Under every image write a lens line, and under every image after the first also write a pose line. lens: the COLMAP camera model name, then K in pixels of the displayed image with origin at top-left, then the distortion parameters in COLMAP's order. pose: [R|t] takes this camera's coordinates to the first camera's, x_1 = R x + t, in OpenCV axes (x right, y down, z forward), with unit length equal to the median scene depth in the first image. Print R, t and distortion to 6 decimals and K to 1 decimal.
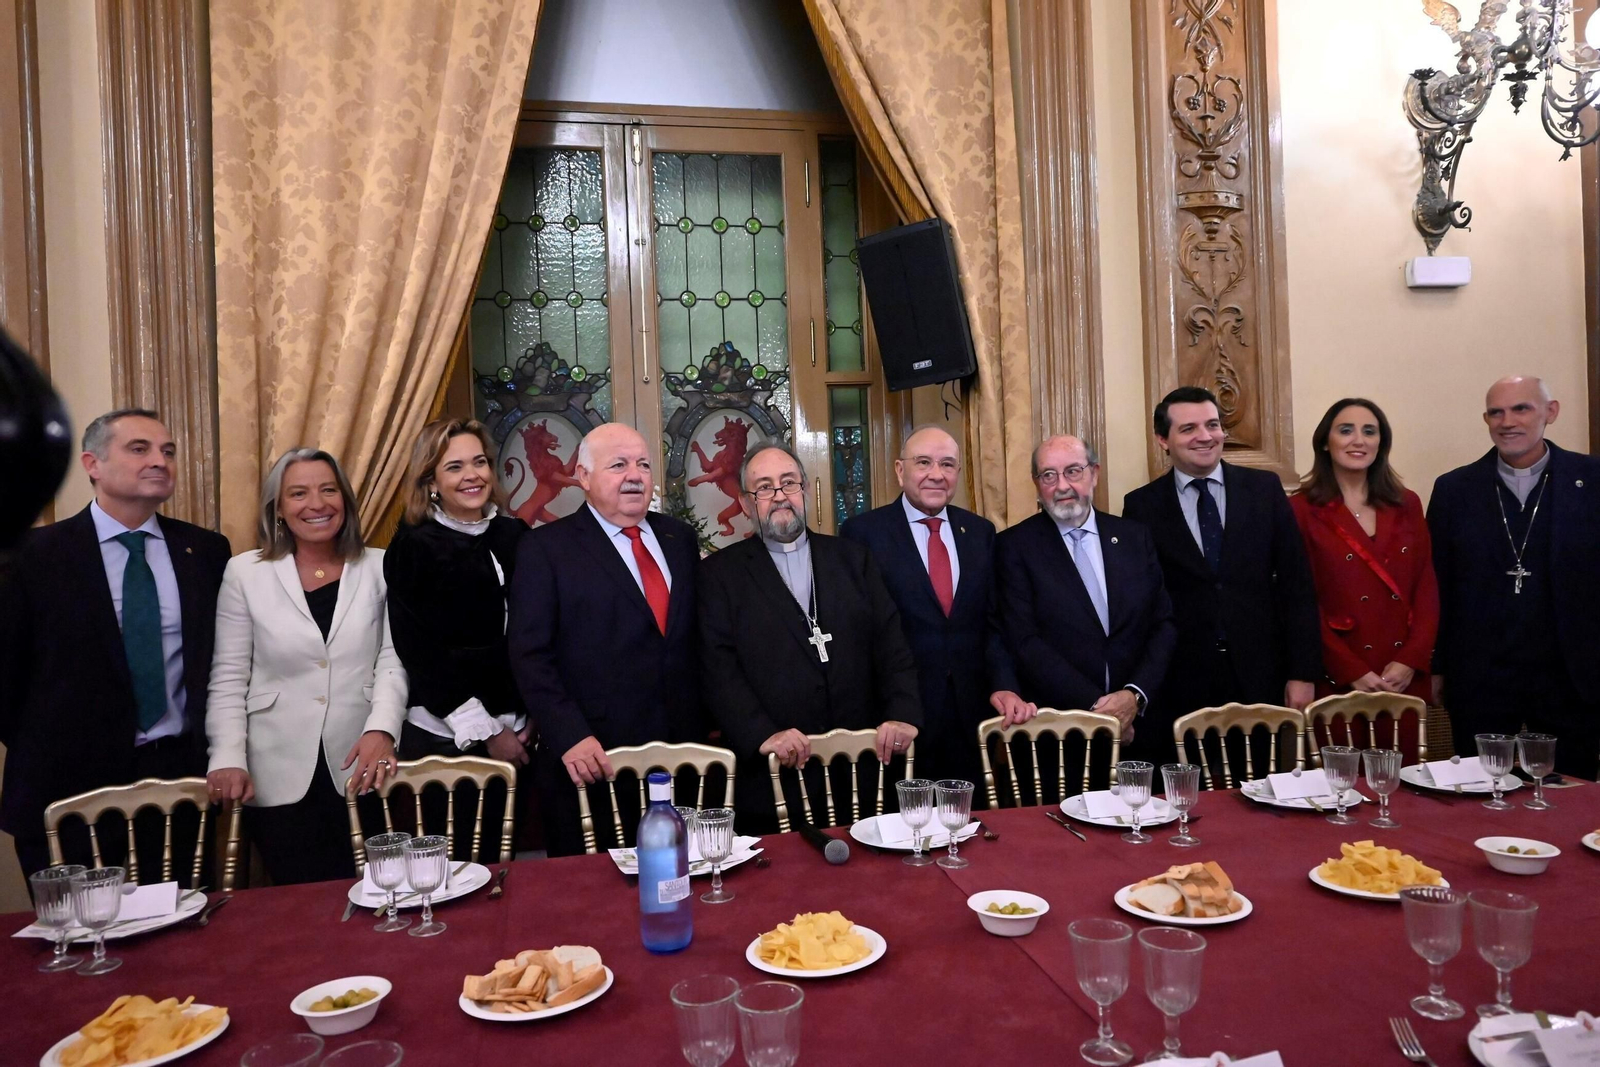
lens RADIAL K [[1114.7, 0, 800.0], [0, 1114.7, 533.5], [0, 0, 1]] dist [-0.003328, 0.064118]
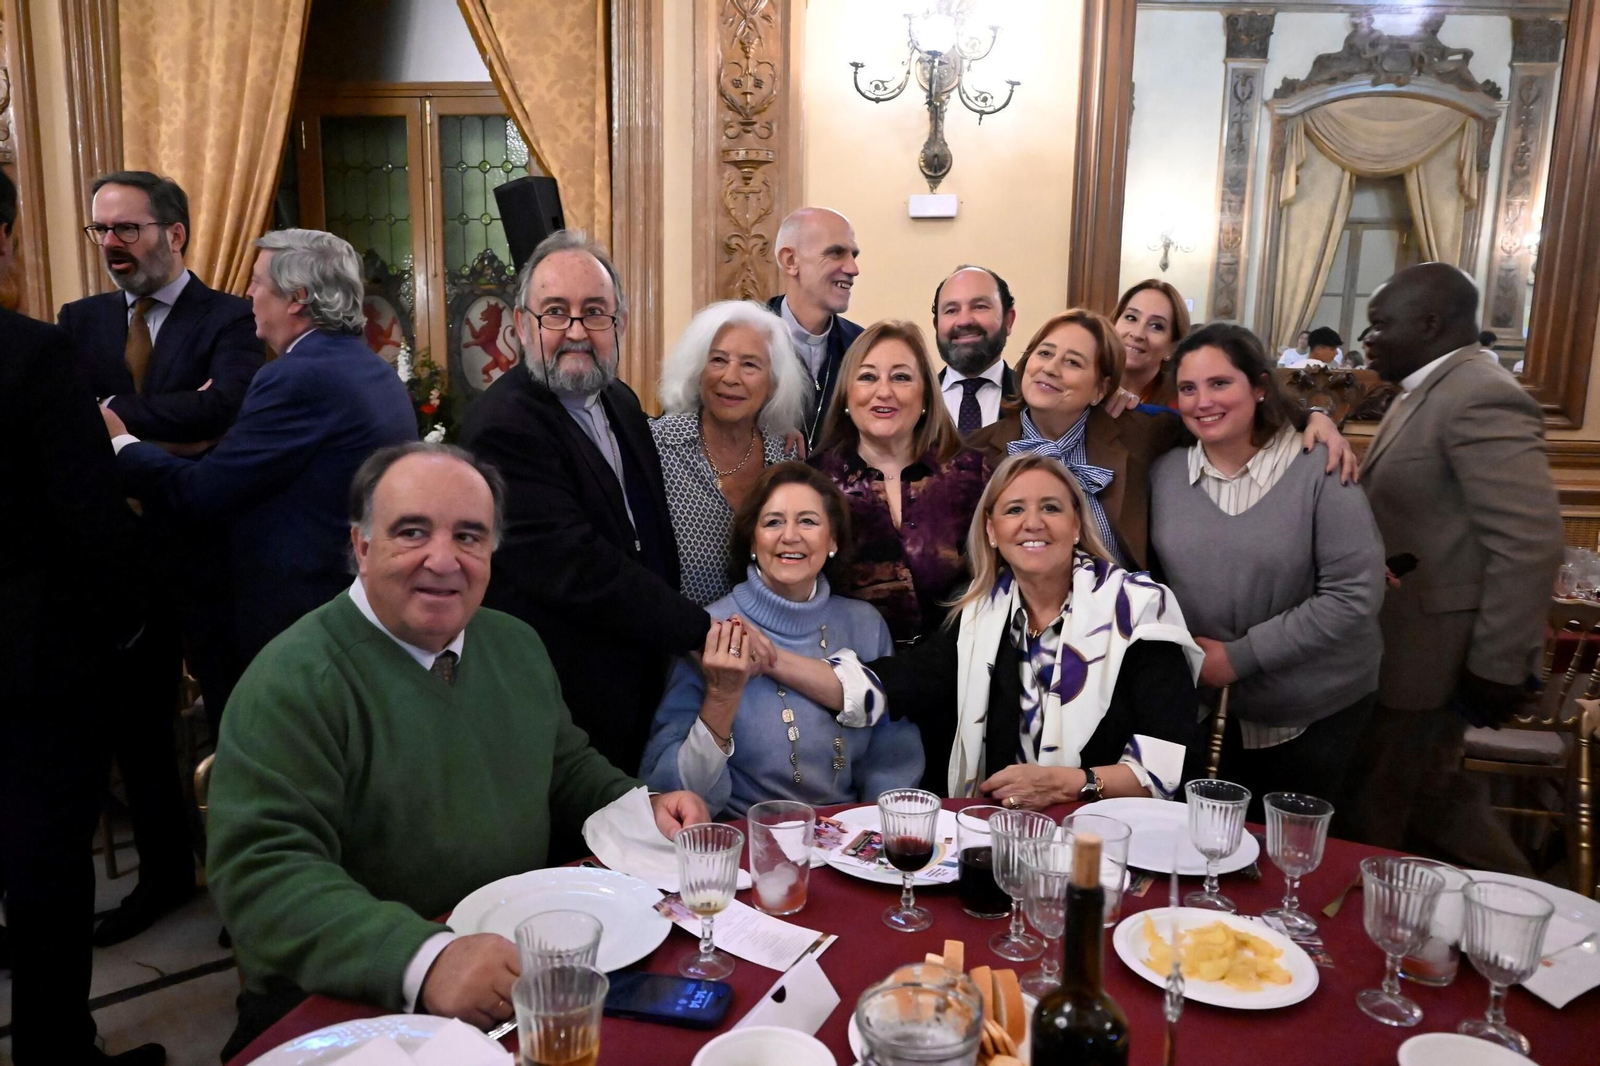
lens RADIAL K [[1114.7, 0, 800.0], [0, 1114.7, 533.0], [0, 0, 1]] dist [-0.003328, 0.064118]
pose [[0.953457, 0.086710, -0.288793, 0.880235], [-0.047245, 0.988891, 0.140935, -0.032081], [0.297806, -0.120731, 0.946961, -0.356080]]
